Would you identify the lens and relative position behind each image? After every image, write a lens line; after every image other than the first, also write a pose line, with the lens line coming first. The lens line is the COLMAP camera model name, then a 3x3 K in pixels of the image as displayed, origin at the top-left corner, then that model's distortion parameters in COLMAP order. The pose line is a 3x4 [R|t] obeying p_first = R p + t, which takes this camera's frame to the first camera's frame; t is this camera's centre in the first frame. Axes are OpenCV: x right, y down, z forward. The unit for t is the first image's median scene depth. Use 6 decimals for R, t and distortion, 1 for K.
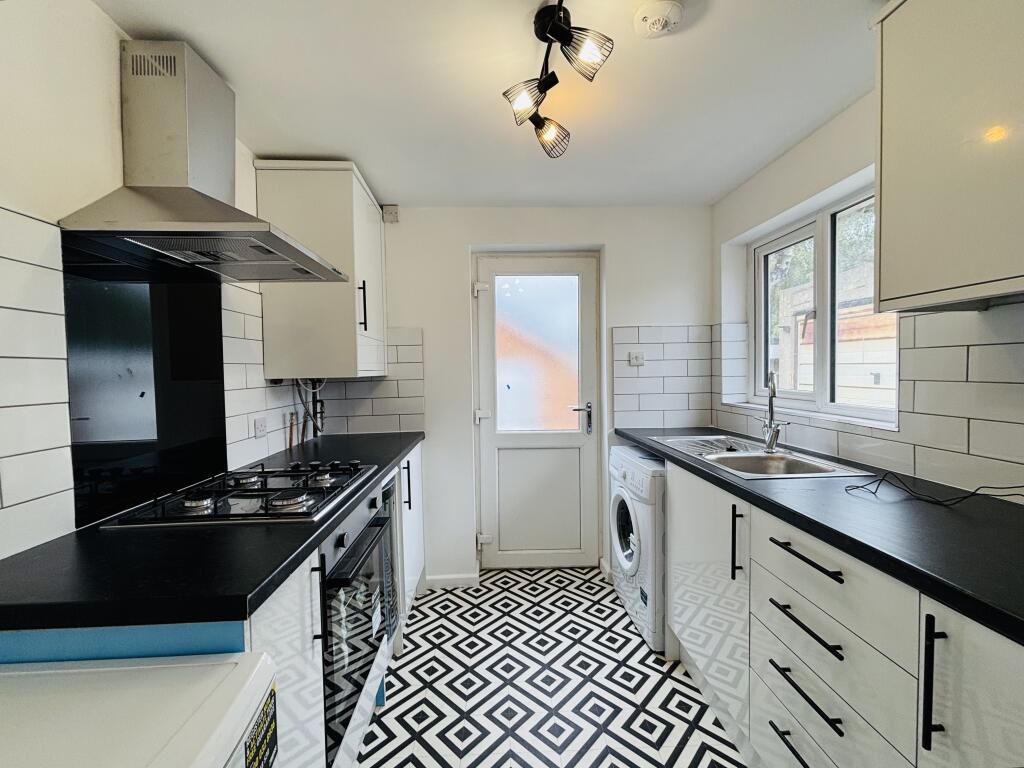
lens RADIAL K [[410.7, 0, 511.4], [0, 410.7, 383.9], [0, 0, 1]] dist [-0.000414, -0.000003]
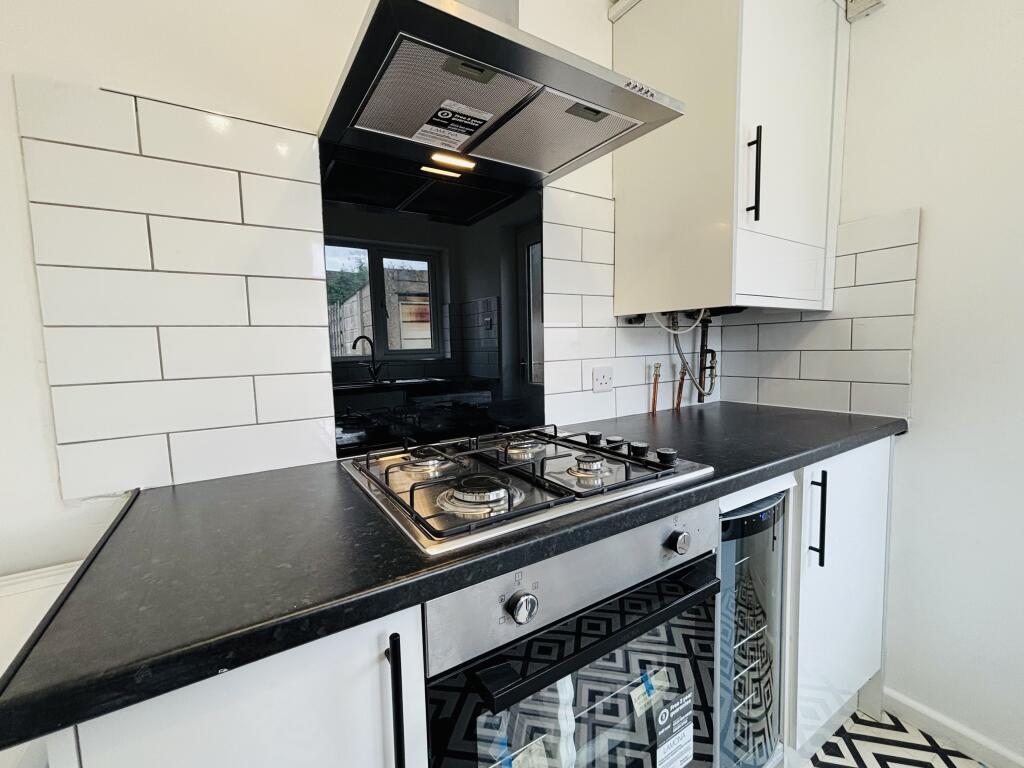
lens RADIAL K [[437.6, 0, 512.6], [0, 437.6, 384.5], [0, 0, 1]] dist [0.001780, -0.000028]
pose [[0.499513, 0.088092, -0.861816, 0.007201], [-0.011914, 0.995421, 0.094844, 0.034717], [0.866224, -0.037108, 0.498275, 0.382618]]
